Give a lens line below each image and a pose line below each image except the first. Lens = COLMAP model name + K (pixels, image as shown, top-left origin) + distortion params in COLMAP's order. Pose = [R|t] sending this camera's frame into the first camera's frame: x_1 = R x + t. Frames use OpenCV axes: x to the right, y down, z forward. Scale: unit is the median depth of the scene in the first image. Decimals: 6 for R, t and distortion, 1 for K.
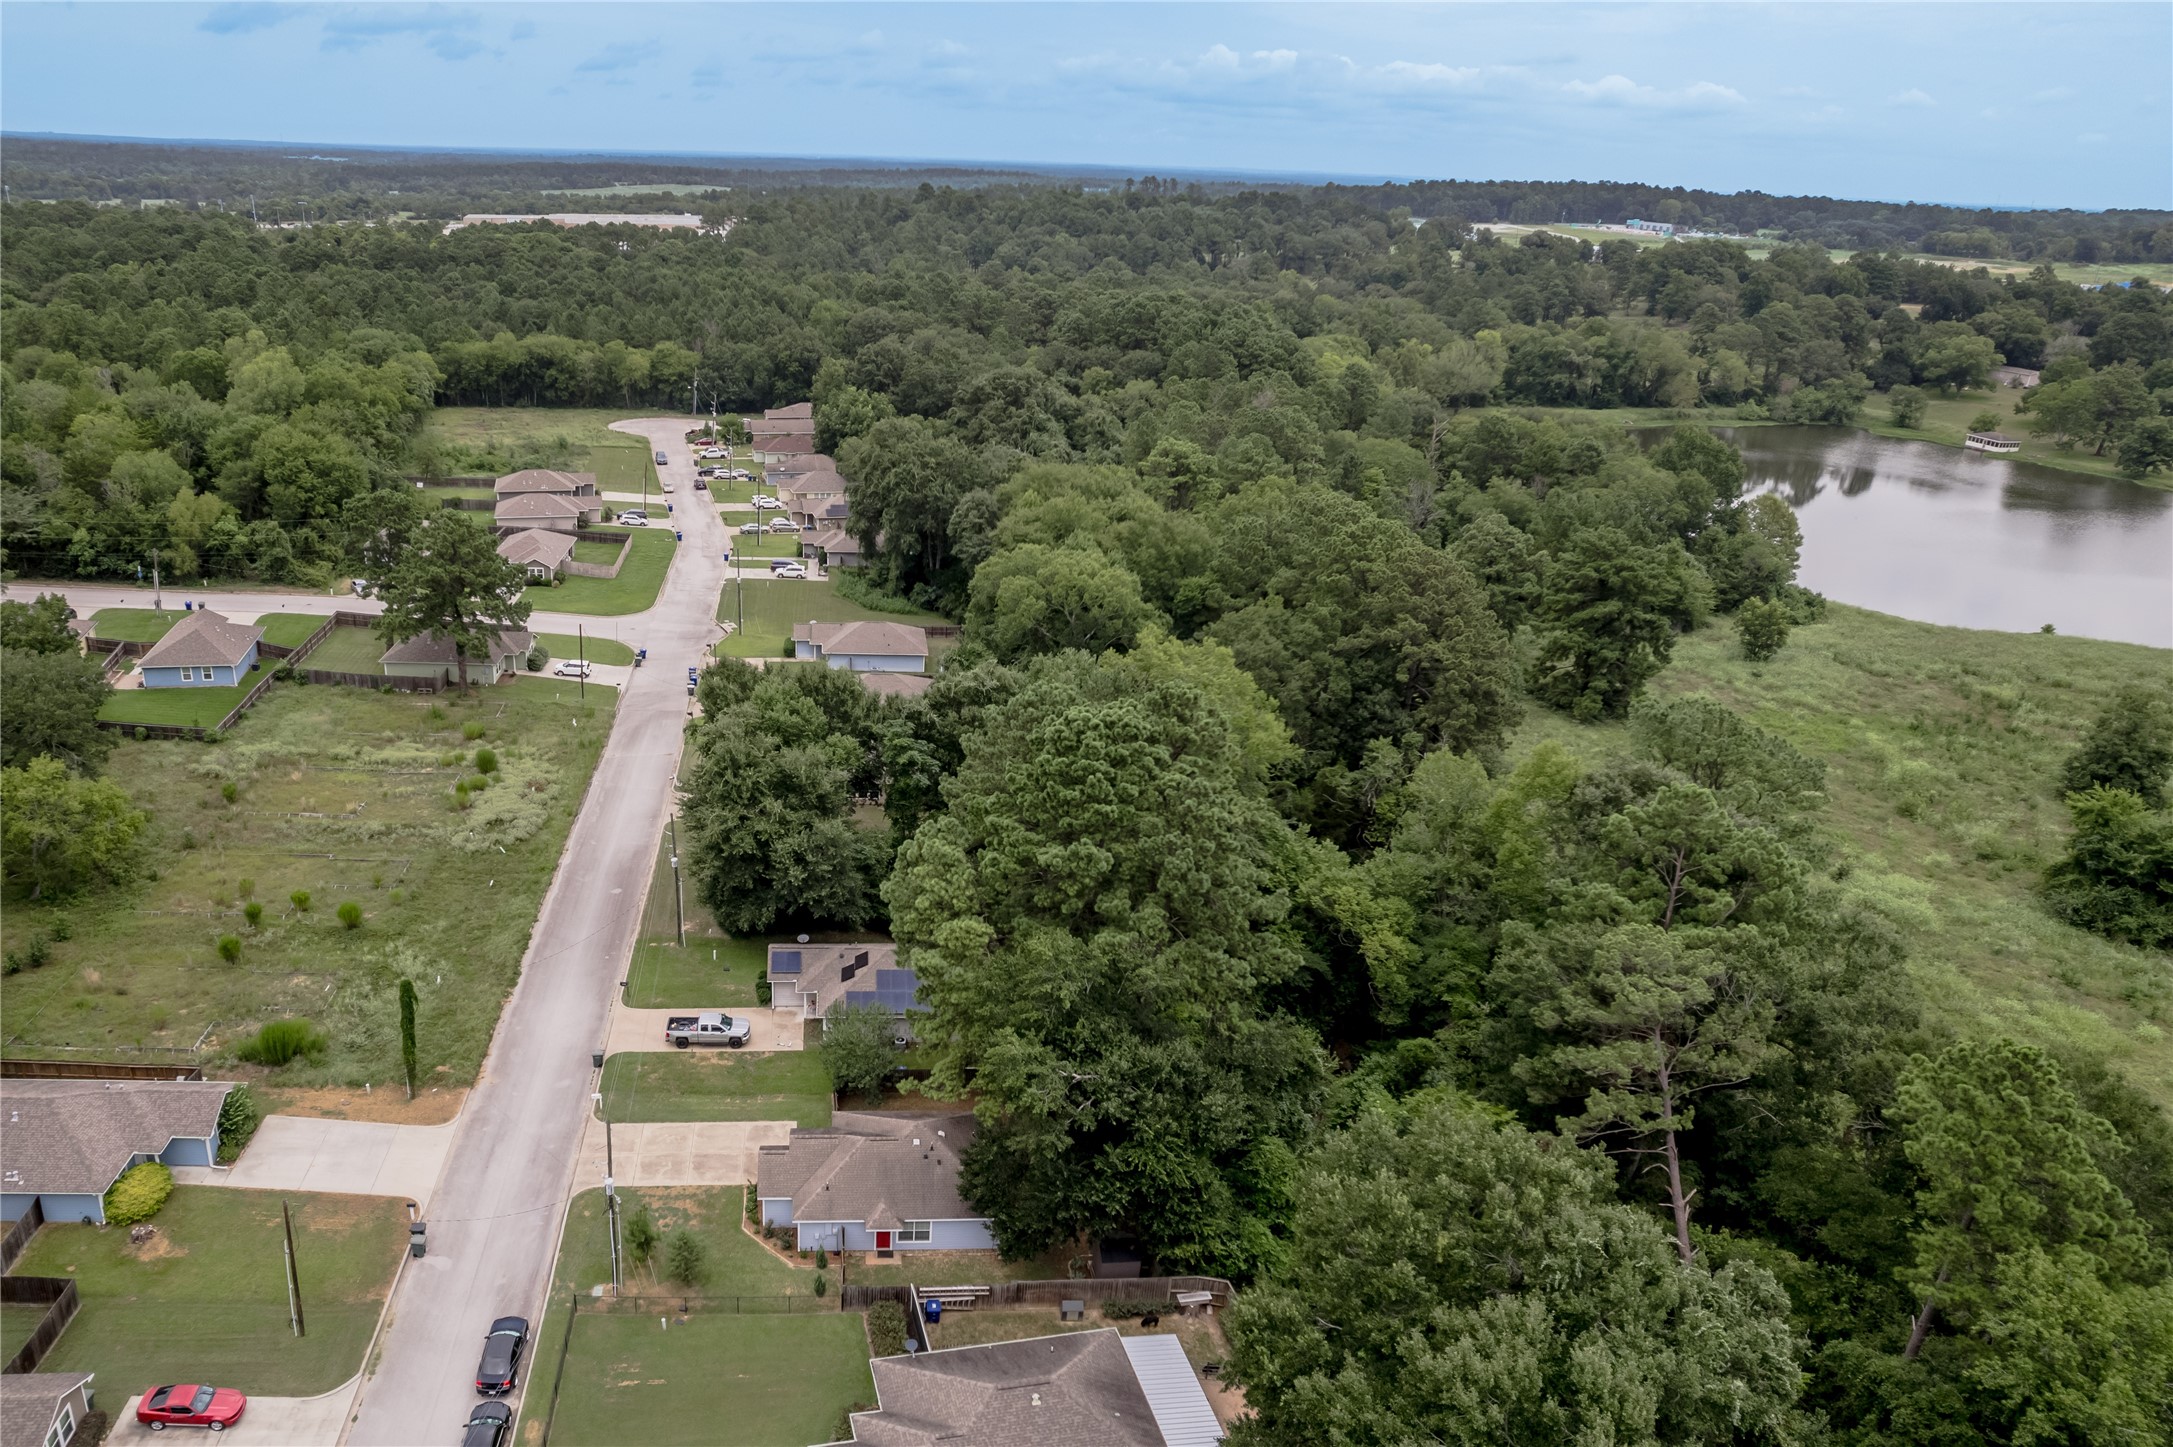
lens RADIAL K [[1466.6, 0, 909.9], [0, 1466.6, 725.8], [0, 0, 1]] dist [-0.064207, 0.044864]
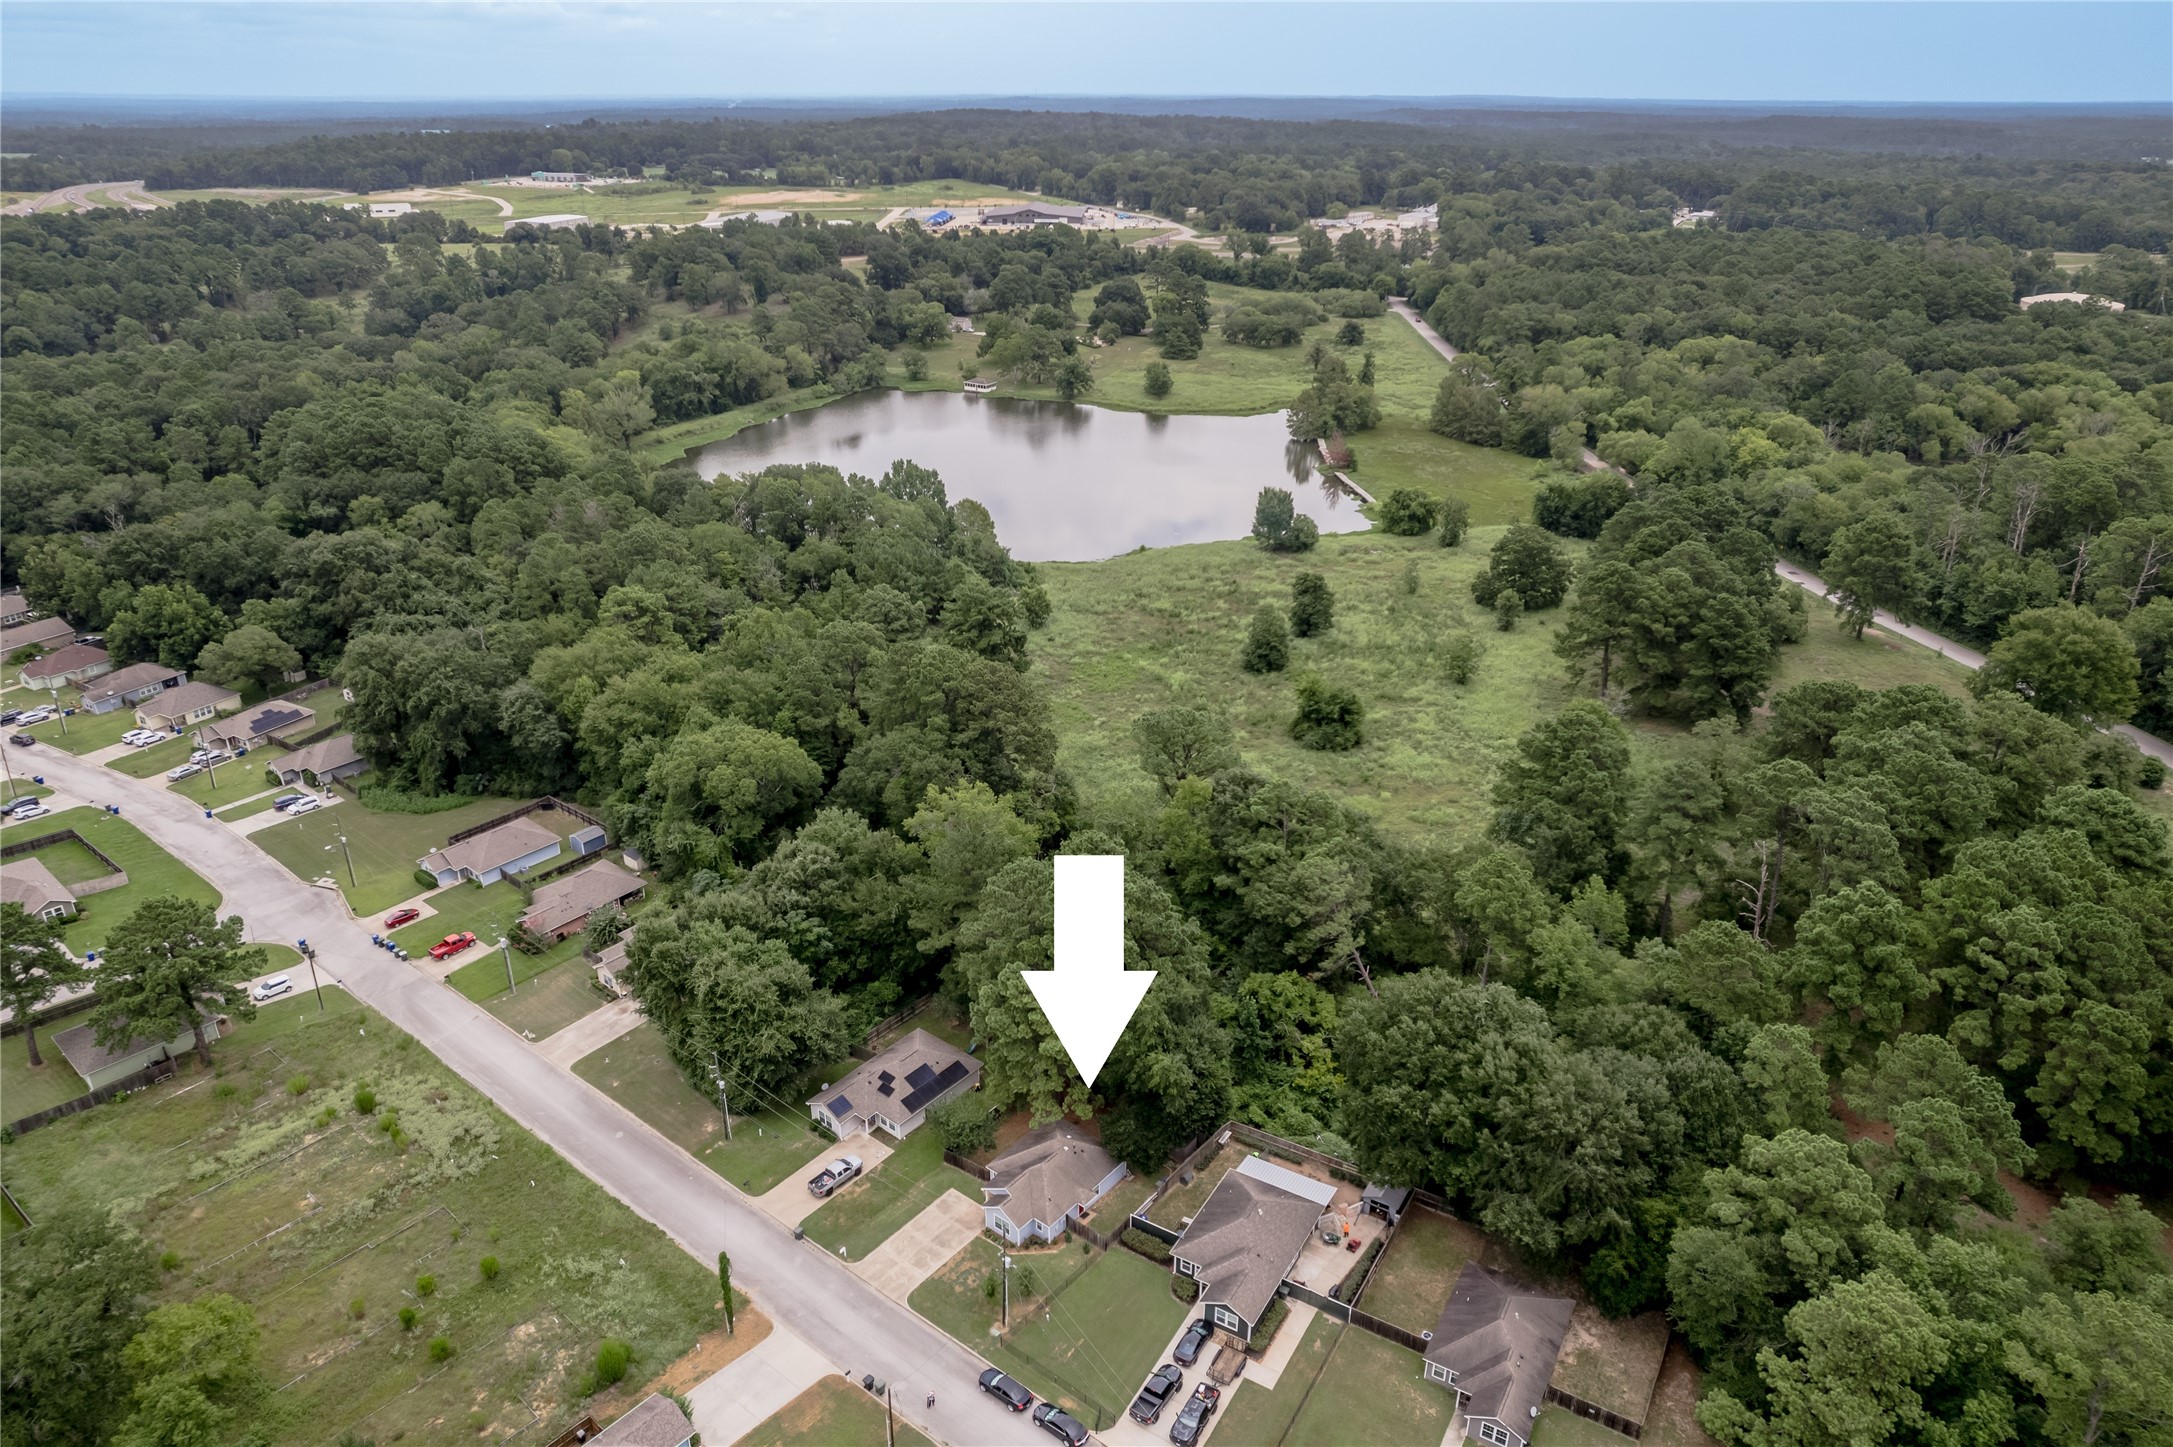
lens RADIAL K [[1419.7, 0, 1086.5], [0, 1419.7, 723.5], [0, 0, 1]] dist [-0.066033, 0.049293]
pose [[0.666213, -0.334341, 0.666615, -0.419799], [0.289906, 0.939675, 0.181564, -0.214476], [-0.687106, 0.072295, 0.722951, -0.100674]]
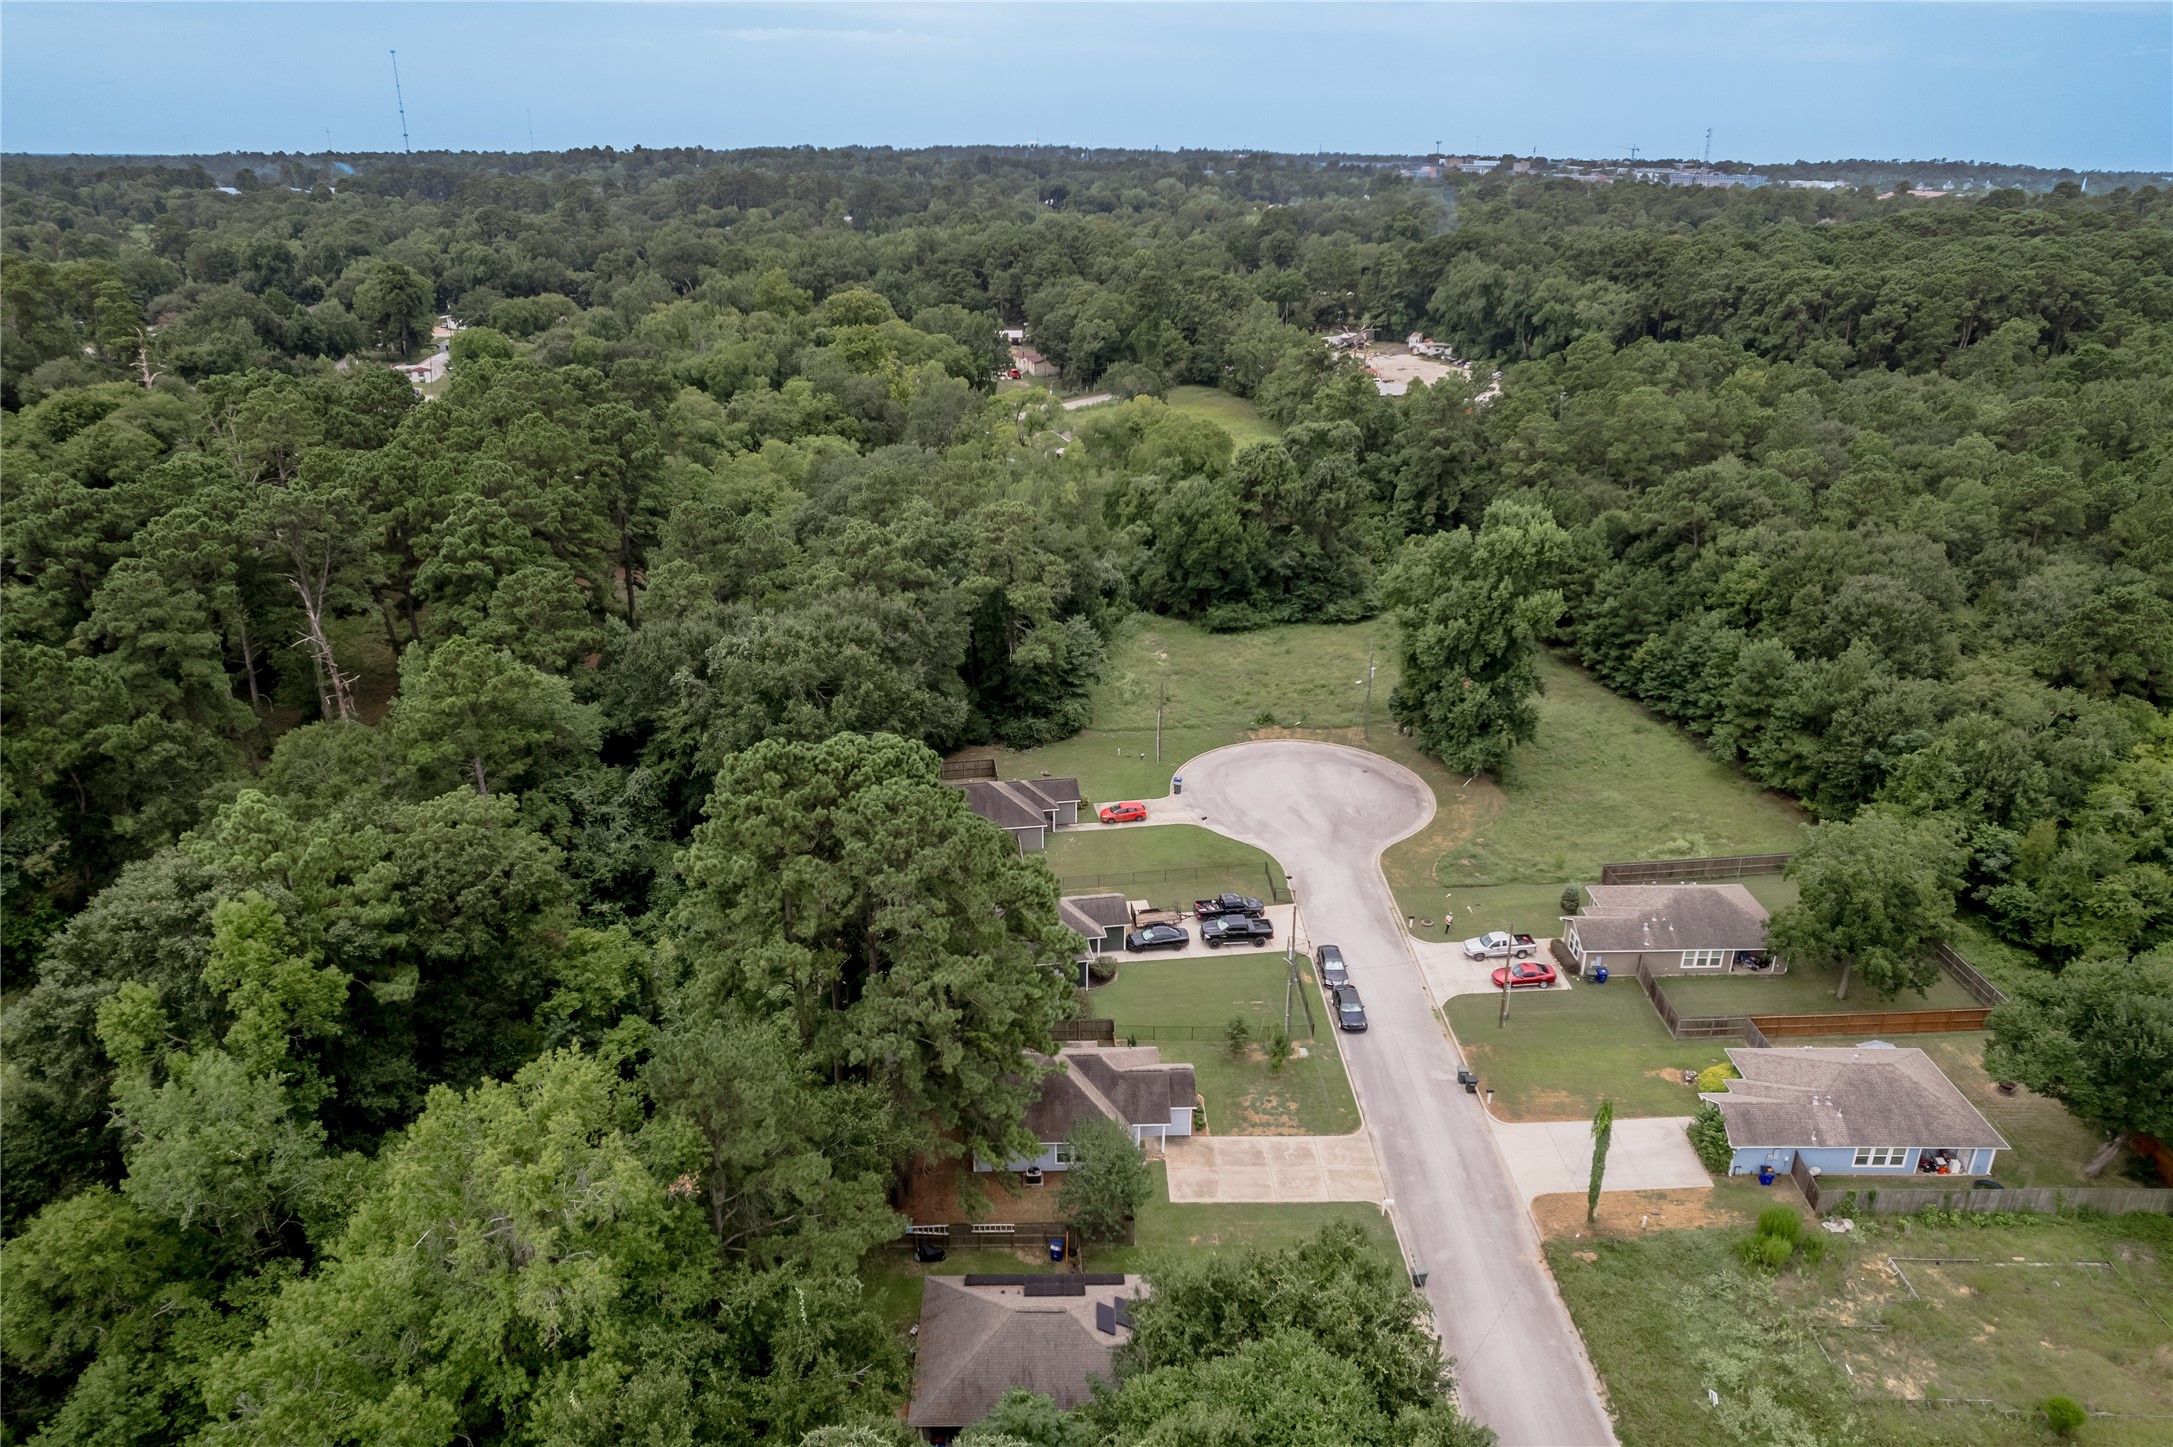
lens RADIAL K [[1434.3, 0, 1091.0], [0, 1434.3, 721.8], [0, 0, 1]] dist [-0.078231, 0.073196]
pose [[-0.998869, -0.046102, 0.011615, -0.012104], [-0.025668, 0.728575, 0.684484, -0.304805], [-0.040018, 0.683412, -0.728935, 0.765523]]
